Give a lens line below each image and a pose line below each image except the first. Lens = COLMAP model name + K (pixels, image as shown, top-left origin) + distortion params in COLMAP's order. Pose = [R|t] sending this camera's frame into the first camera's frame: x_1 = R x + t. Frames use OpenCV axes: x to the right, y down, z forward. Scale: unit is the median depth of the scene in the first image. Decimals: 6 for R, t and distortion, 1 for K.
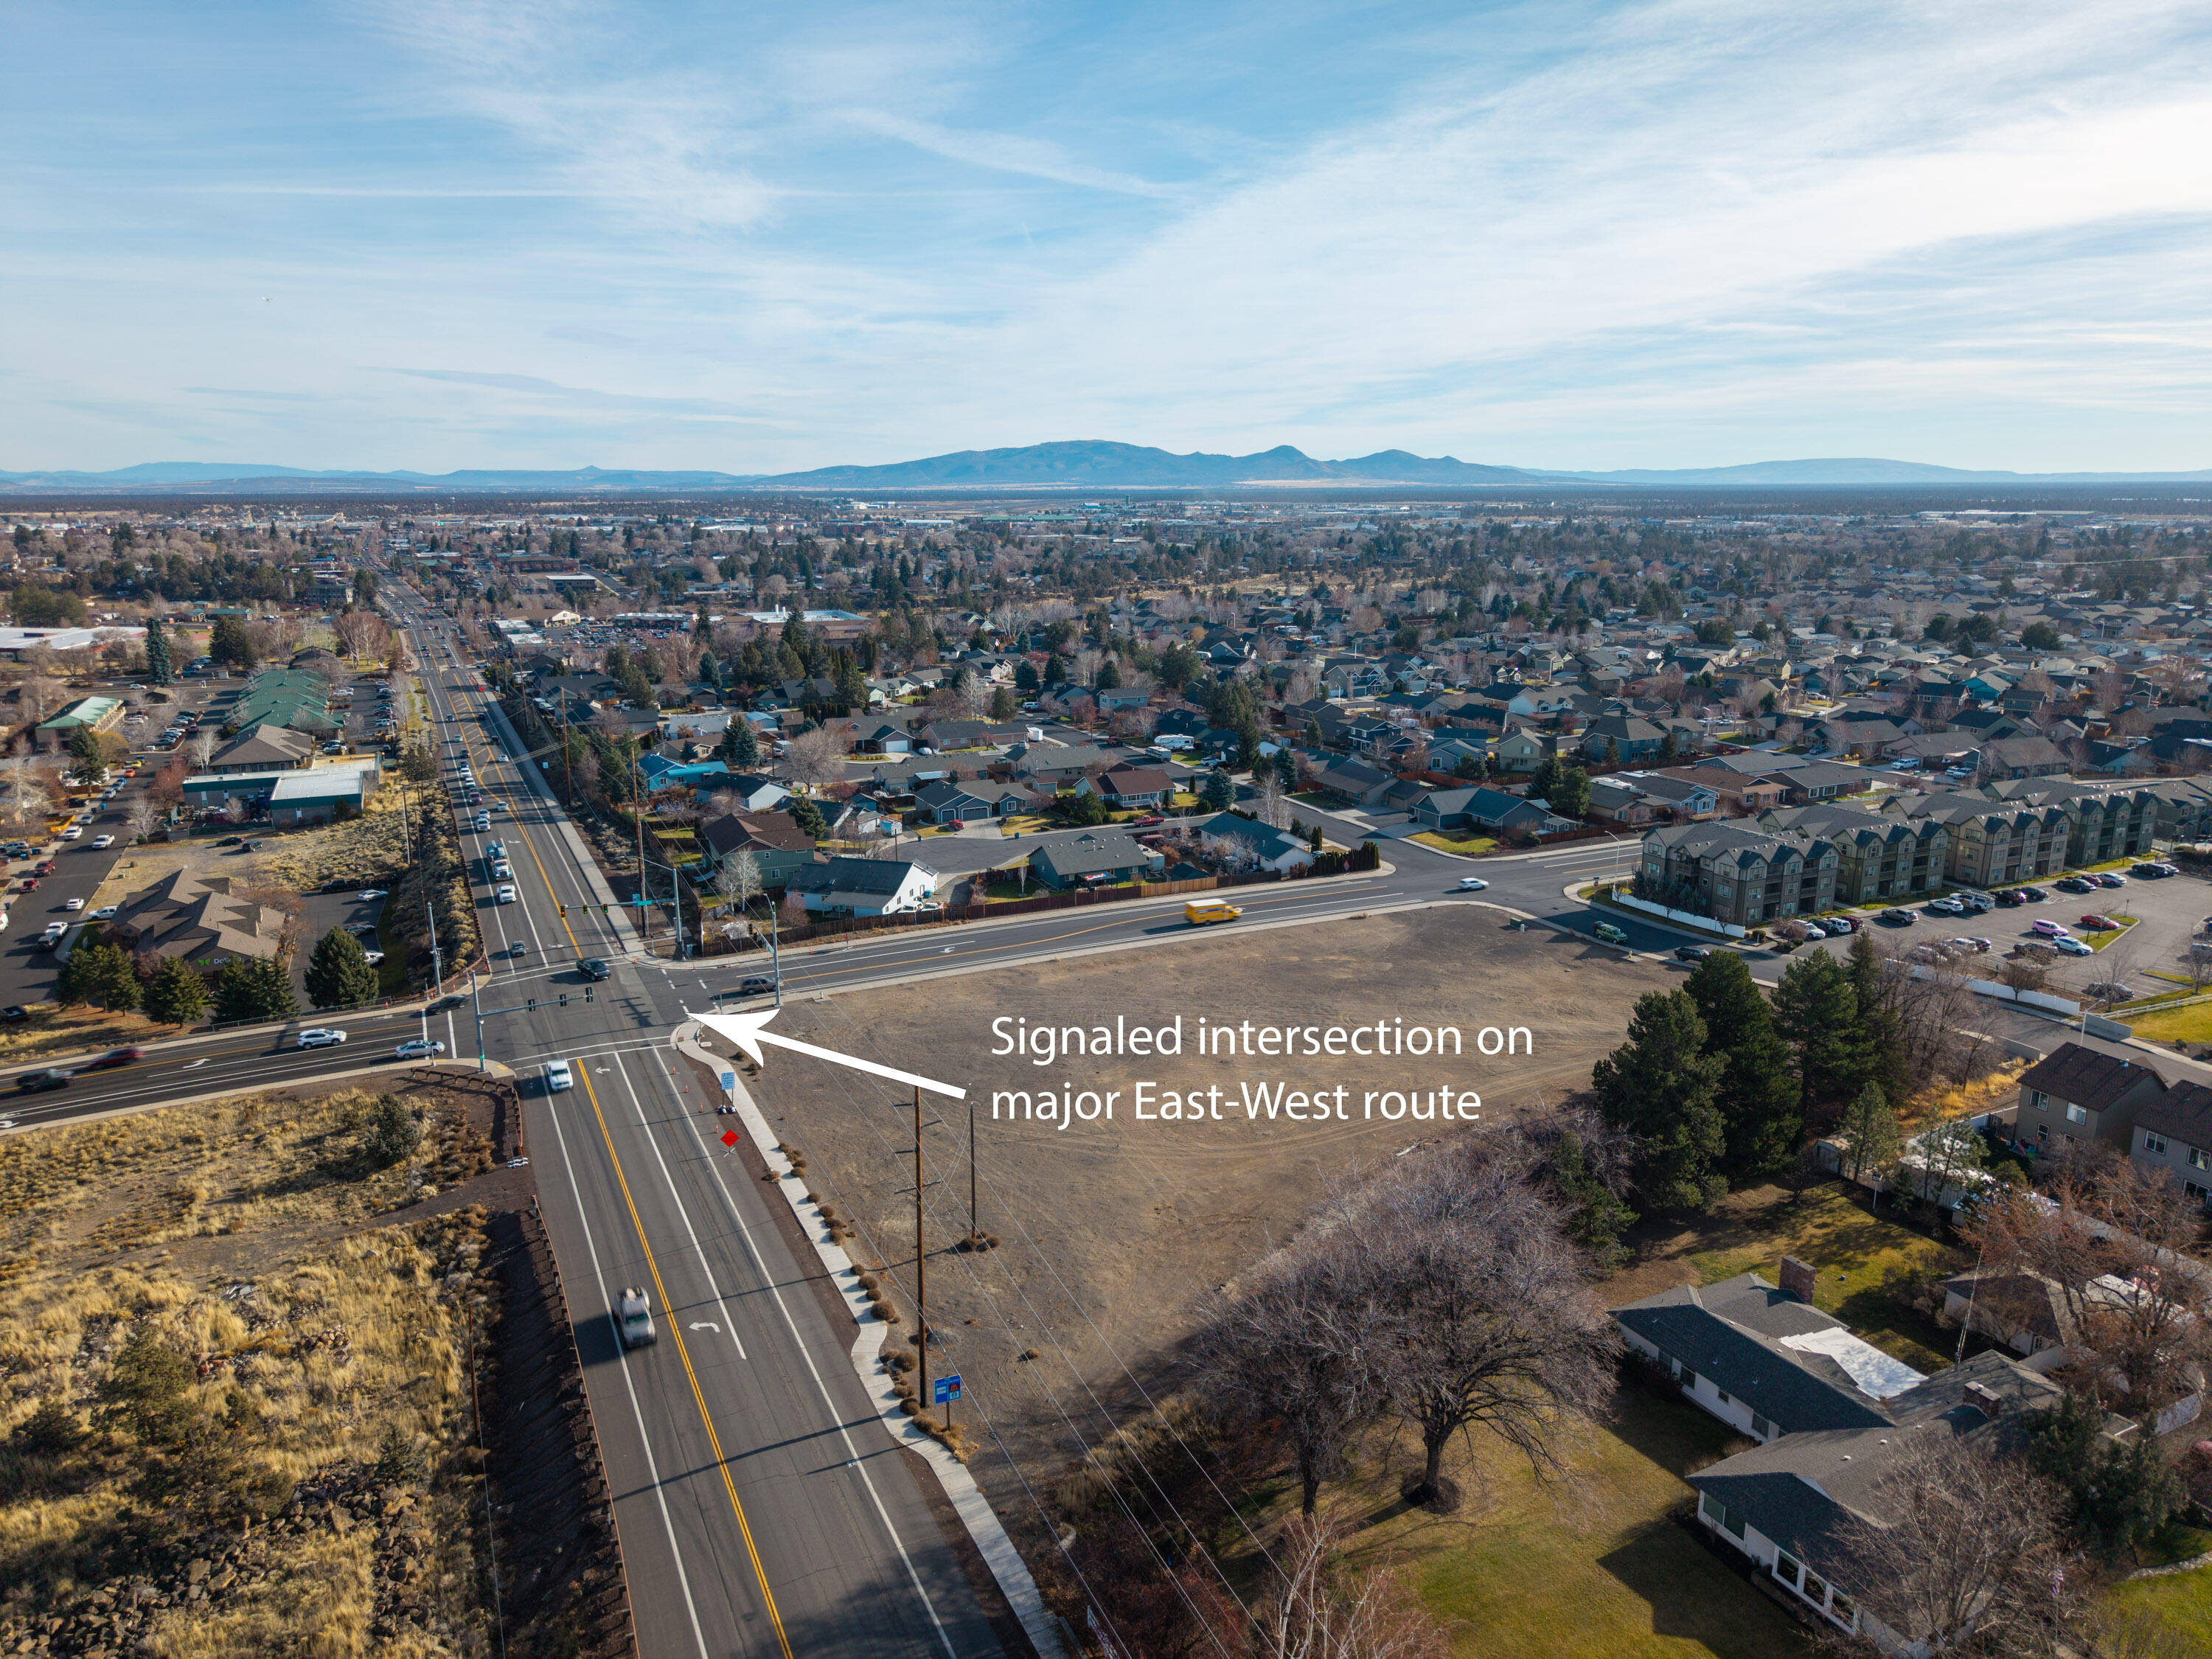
lens RADIAL K [[1468.9, 0, 1107.6], [0, 1468.9, 850.6], [0, 0, 1]] dist [0.036624, -0.035893]
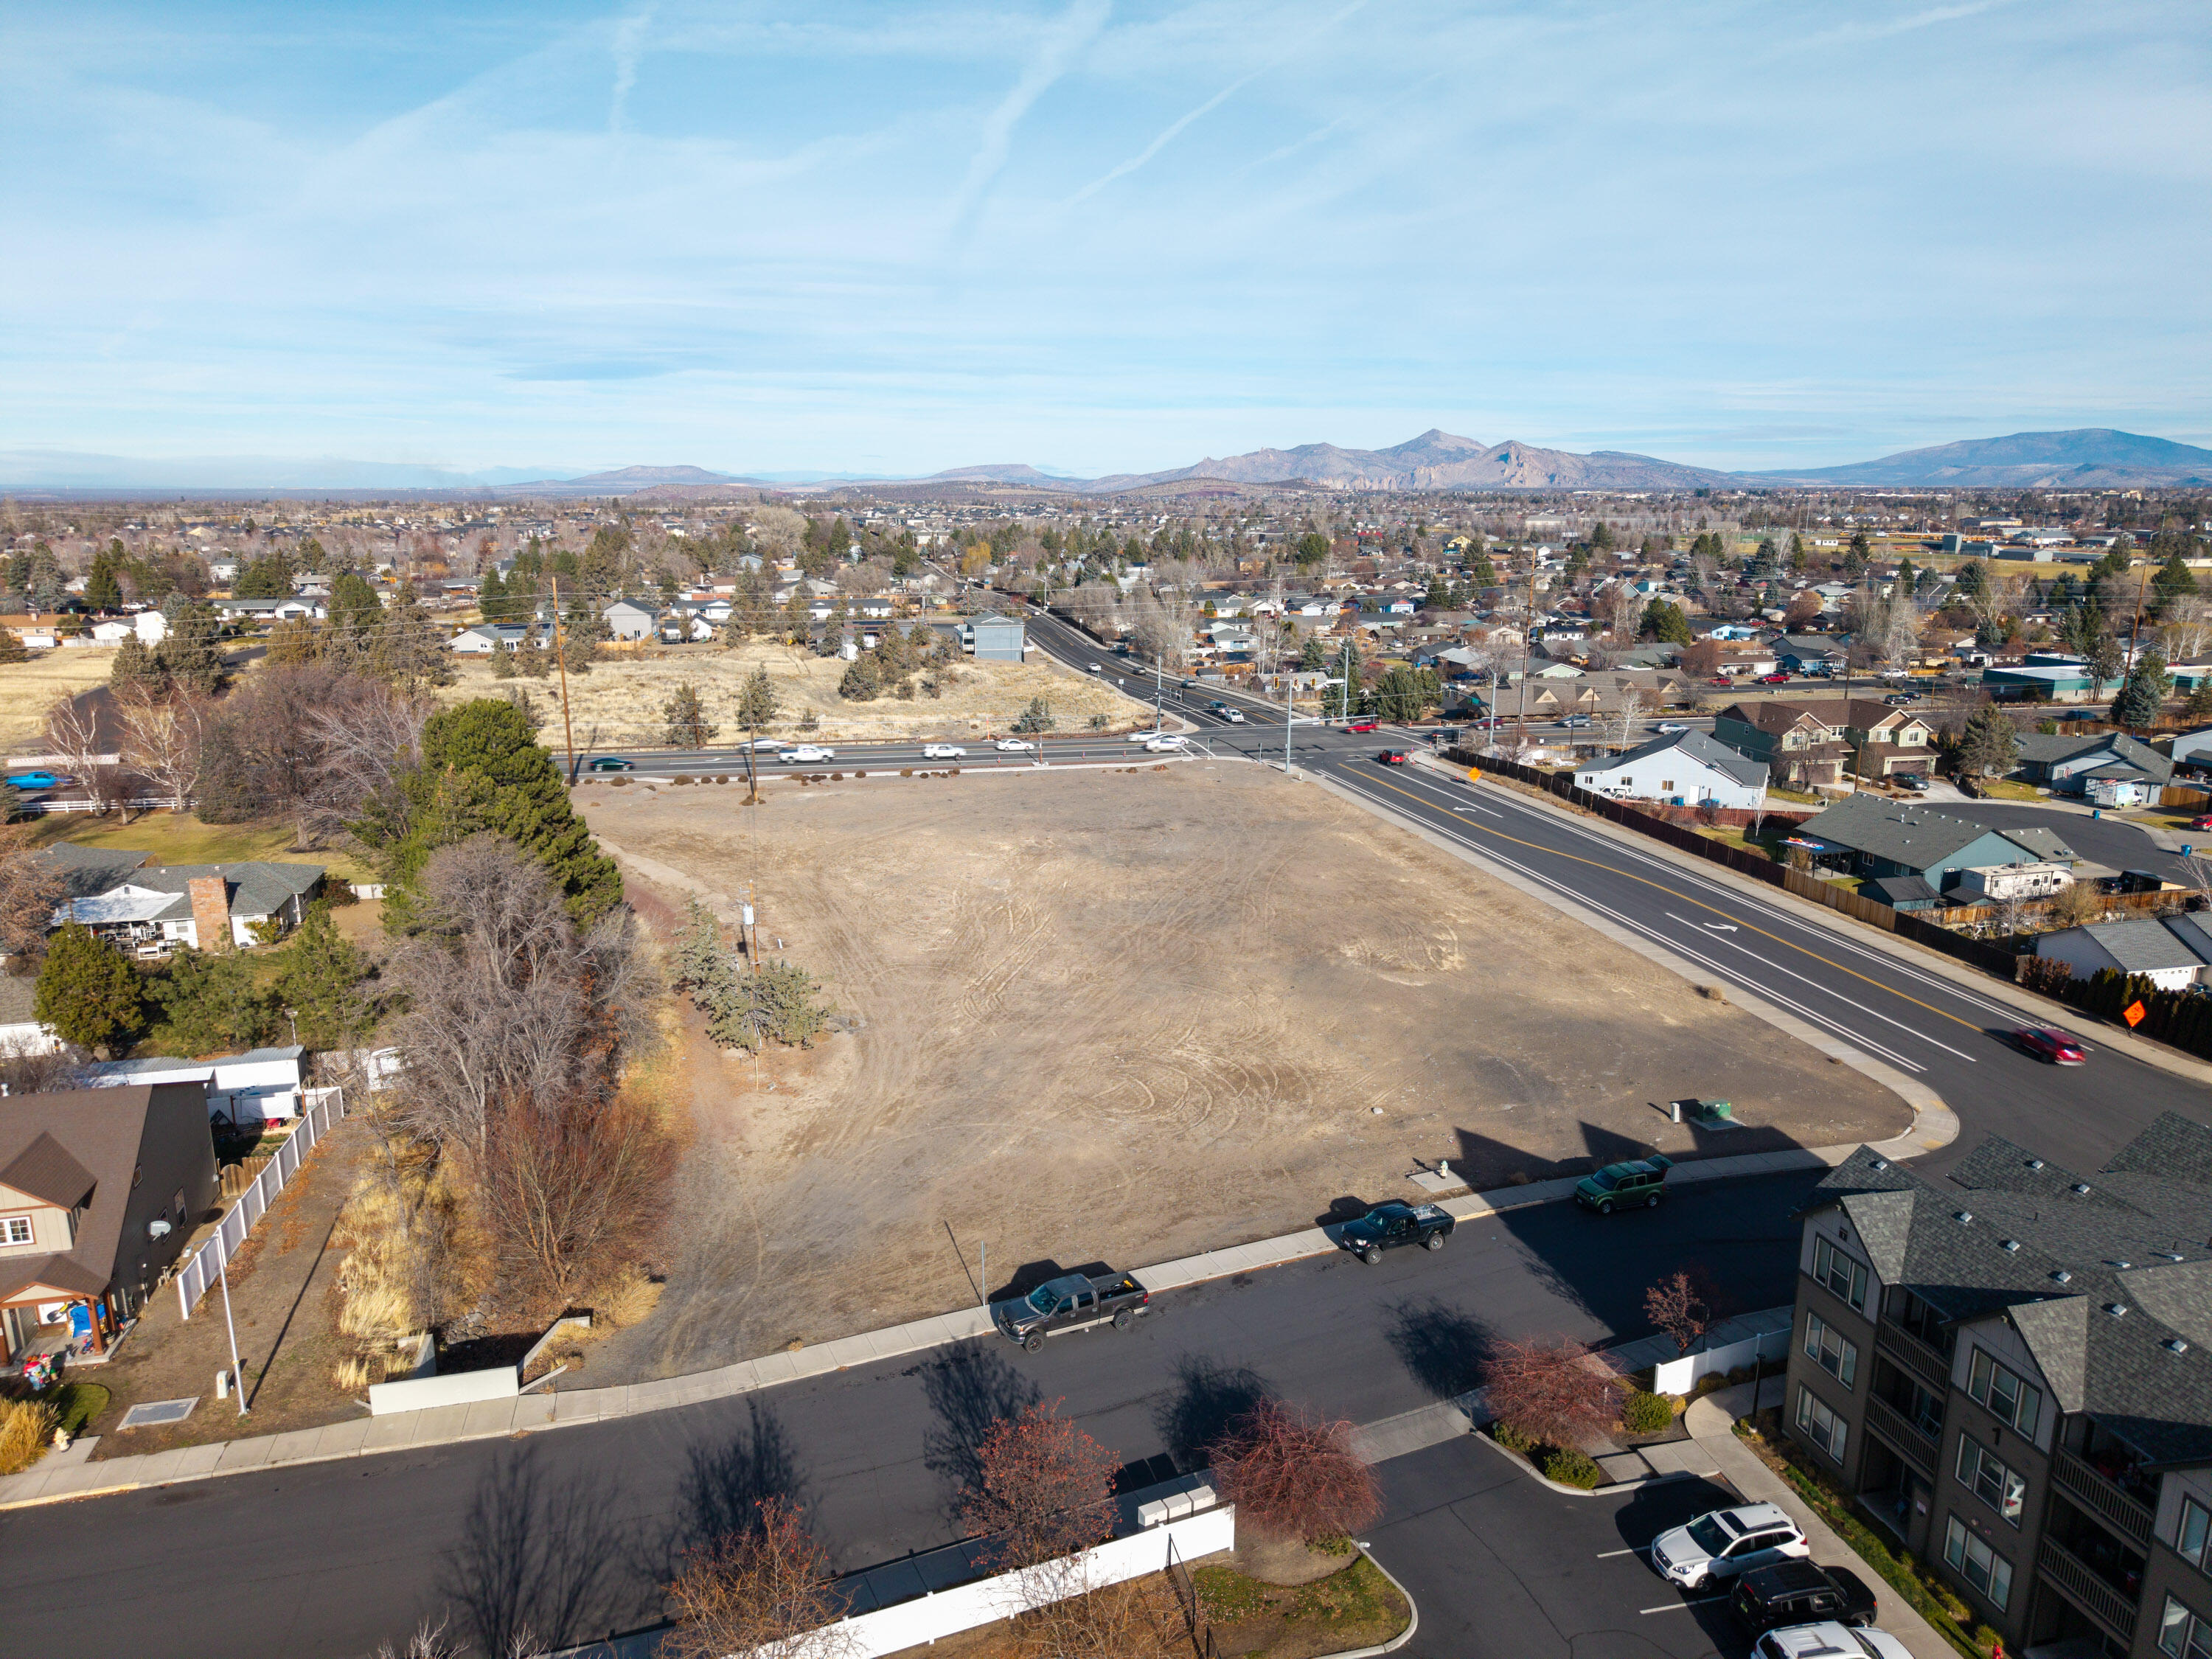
lens RADIAL K [[1455.8, 0, 1108.5], [0, 1455.8, 892.3], [0, 0, 1]] dist [0.054126, -0.070501]
pose [[-0.202984, 0.265369, -0.942537, 0.660570], [-0.234239, 0.921469, 0.309883, -0.087620], [0.950752, 0.283681, -0.124883, 0.873668]]
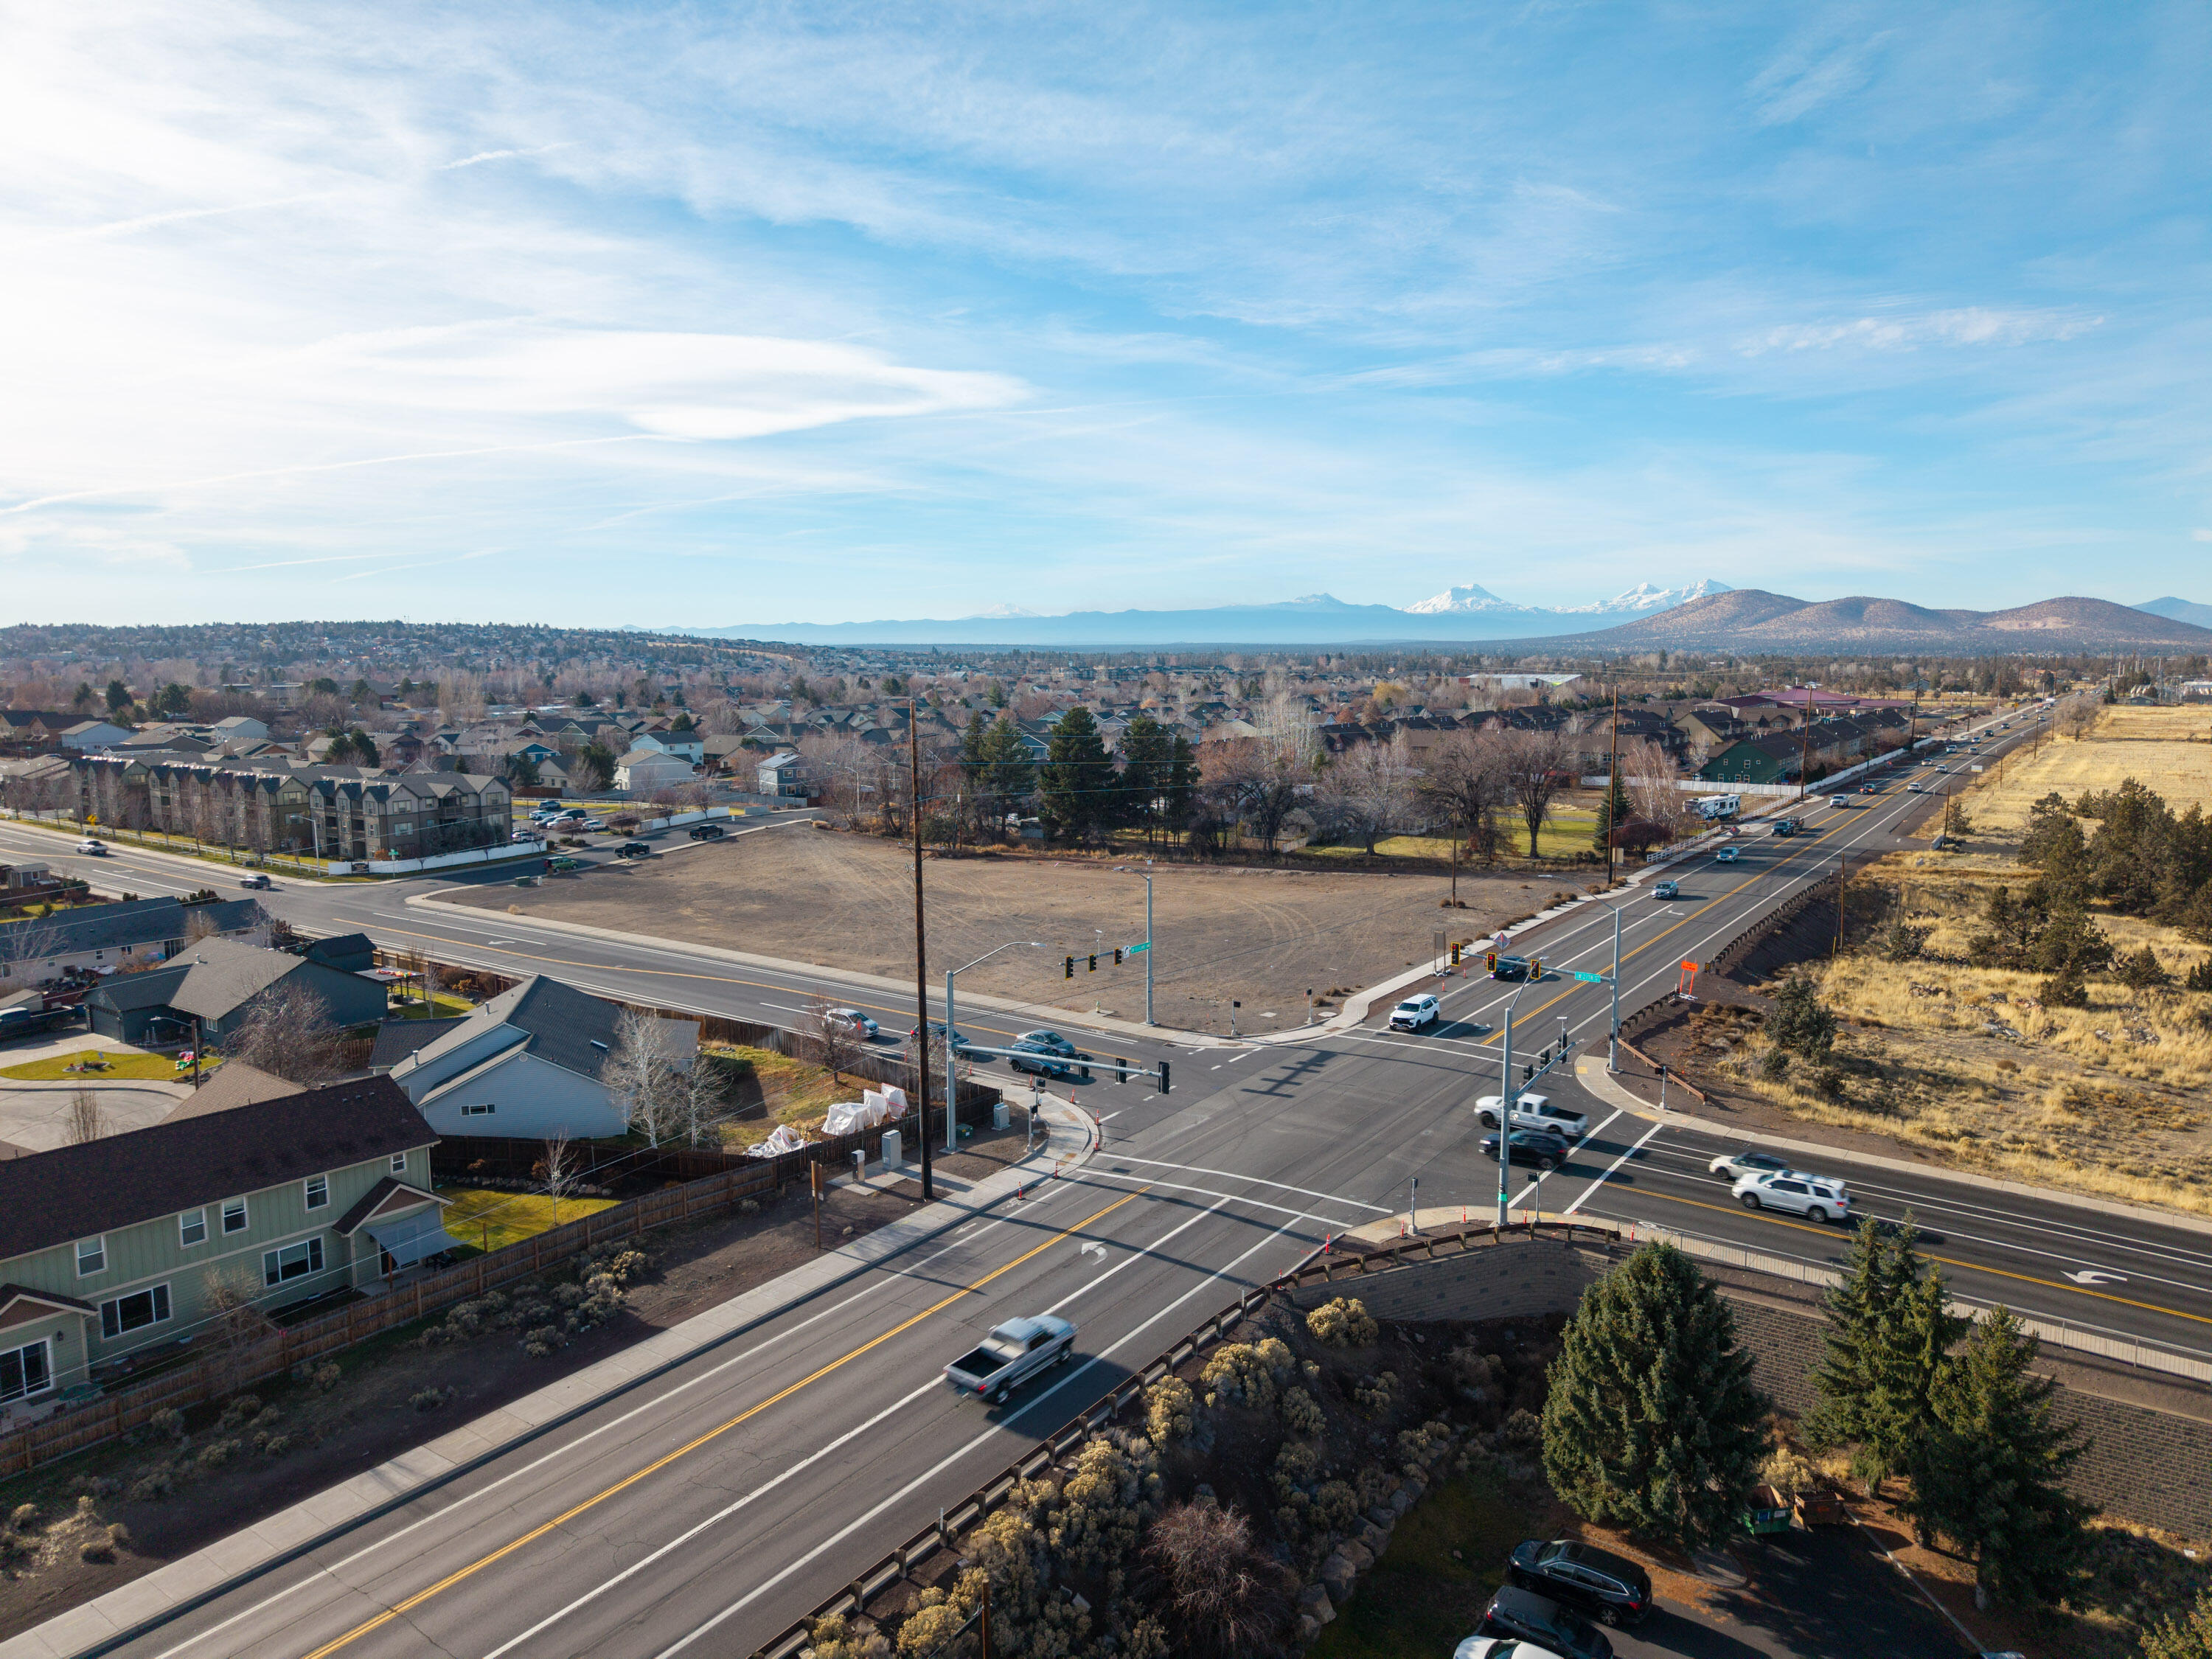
lens RADIAL K [[1469.4, 0, 1106.0], [0, 1469.4, 829.5], [0, 0, 1]] dist [0.070575, -0.102685]
pose [[-0.488557, -0.101494, 0.866609, -0.646973], [0.214139, 0.948888, 0.231853, -0.109330], [-0.845847, 0.298848, -0.441852, 1.080853]]
